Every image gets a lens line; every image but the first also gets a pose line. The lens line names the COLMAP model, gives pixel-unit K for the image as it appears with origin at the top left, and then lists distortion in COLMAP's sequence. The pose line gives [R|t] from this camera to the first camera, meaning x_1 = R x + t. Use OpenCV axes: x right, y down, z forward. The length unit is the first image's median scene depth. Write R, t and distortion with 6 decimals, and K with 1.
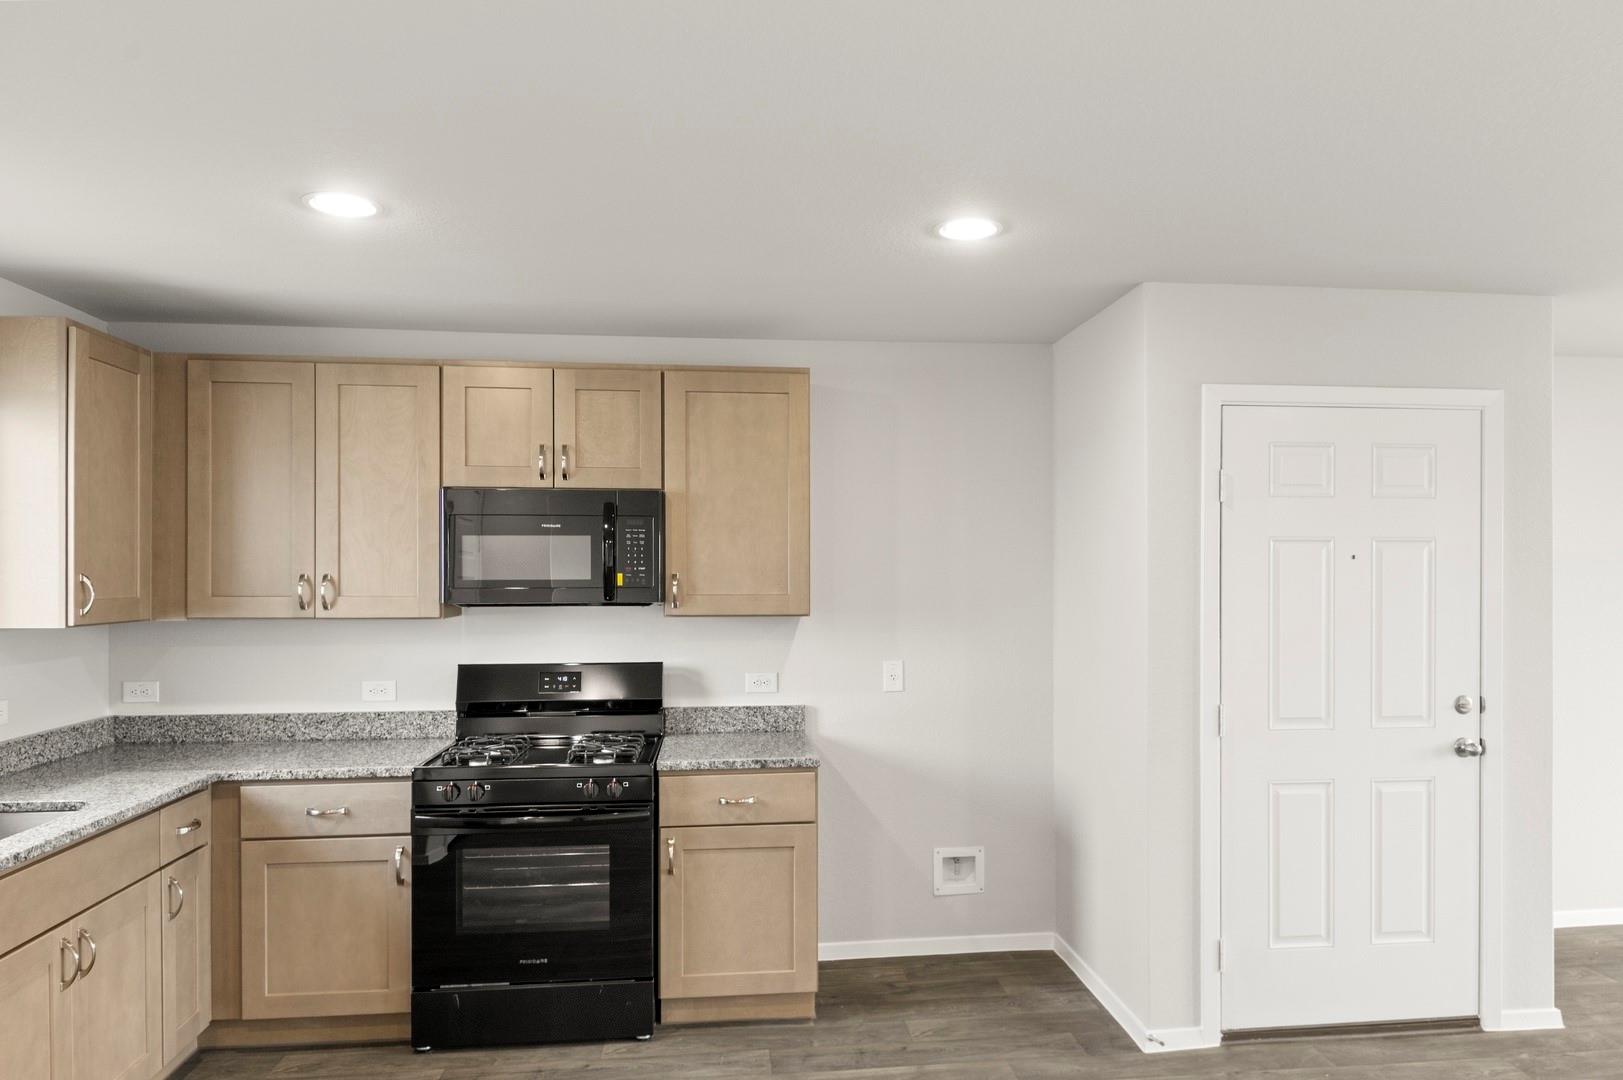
lens RADIAL K [[1066.3, 0, 835.0], [0, 1066.3, 573.0], [0, 0, 1]] dist [0.020197, -0.025492]
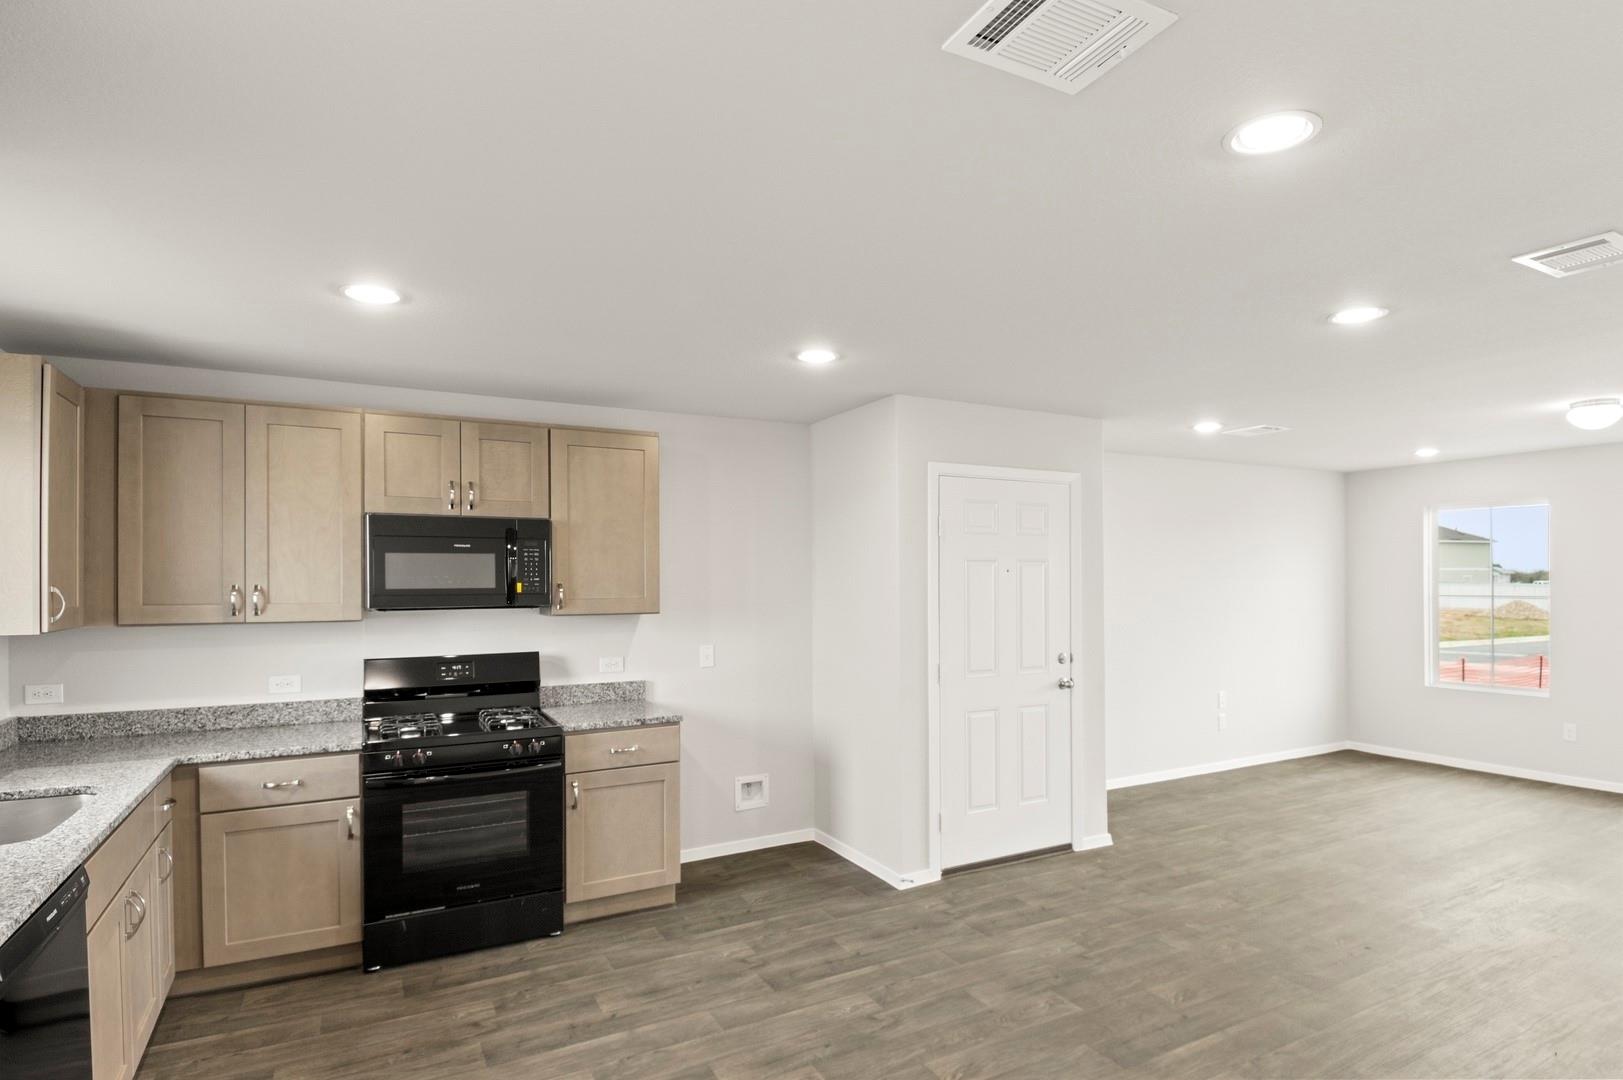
lens RADIAL K [[865.6, 0, 840.1], [0, 865.6, 573.0], [0, 0, 1]] dist [0.009753, -0.021264]
pose [[0.923804, -0.000694, 0.382866, -0.258436], [0.004340, 0.999953, -0.008659, -0.001164], [-0.382842, 0.009661, 0.923763, -0.126694]]
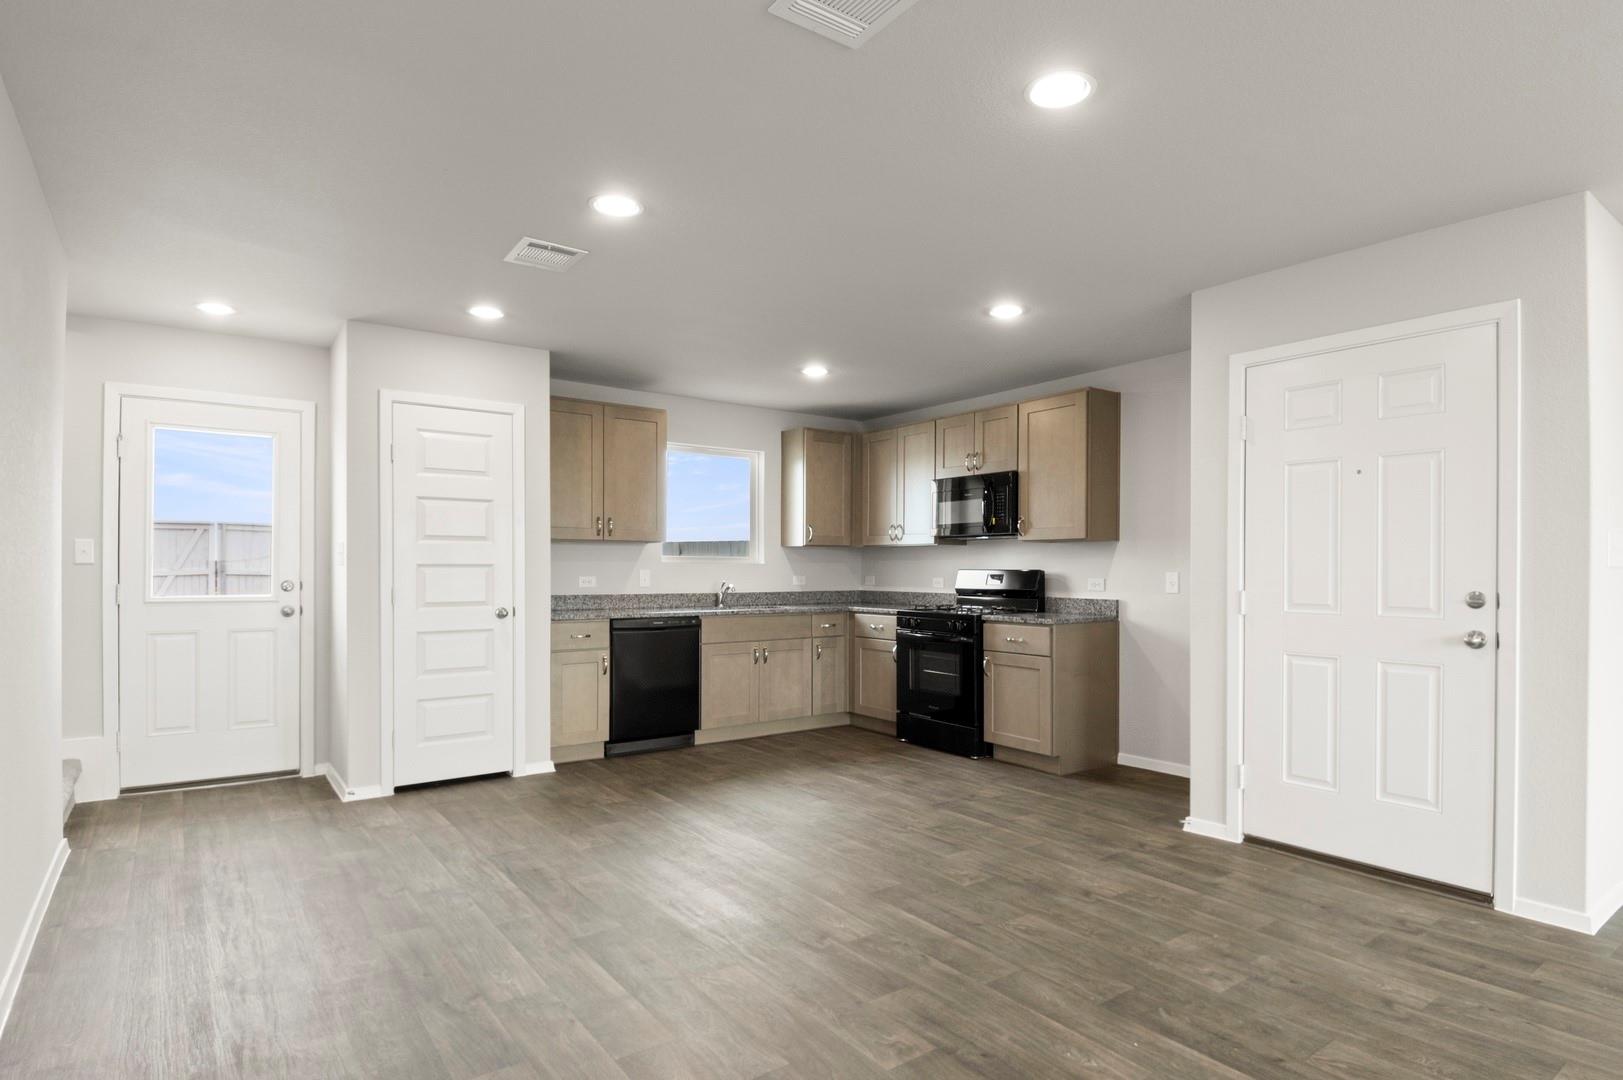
lens RADIAL K [[839.7, 0, 846.9], [0, 839.7, 572.5], [0, 0, 1]] dist [-0.019112, -0.006304]
pose [[0.513473, 0.006630, -0.858080, 0.972011], [-0.003352, 0.999978, 0.005720, 0.092376], [0.858099, -0.000061, 0.513484, 0.032085]]
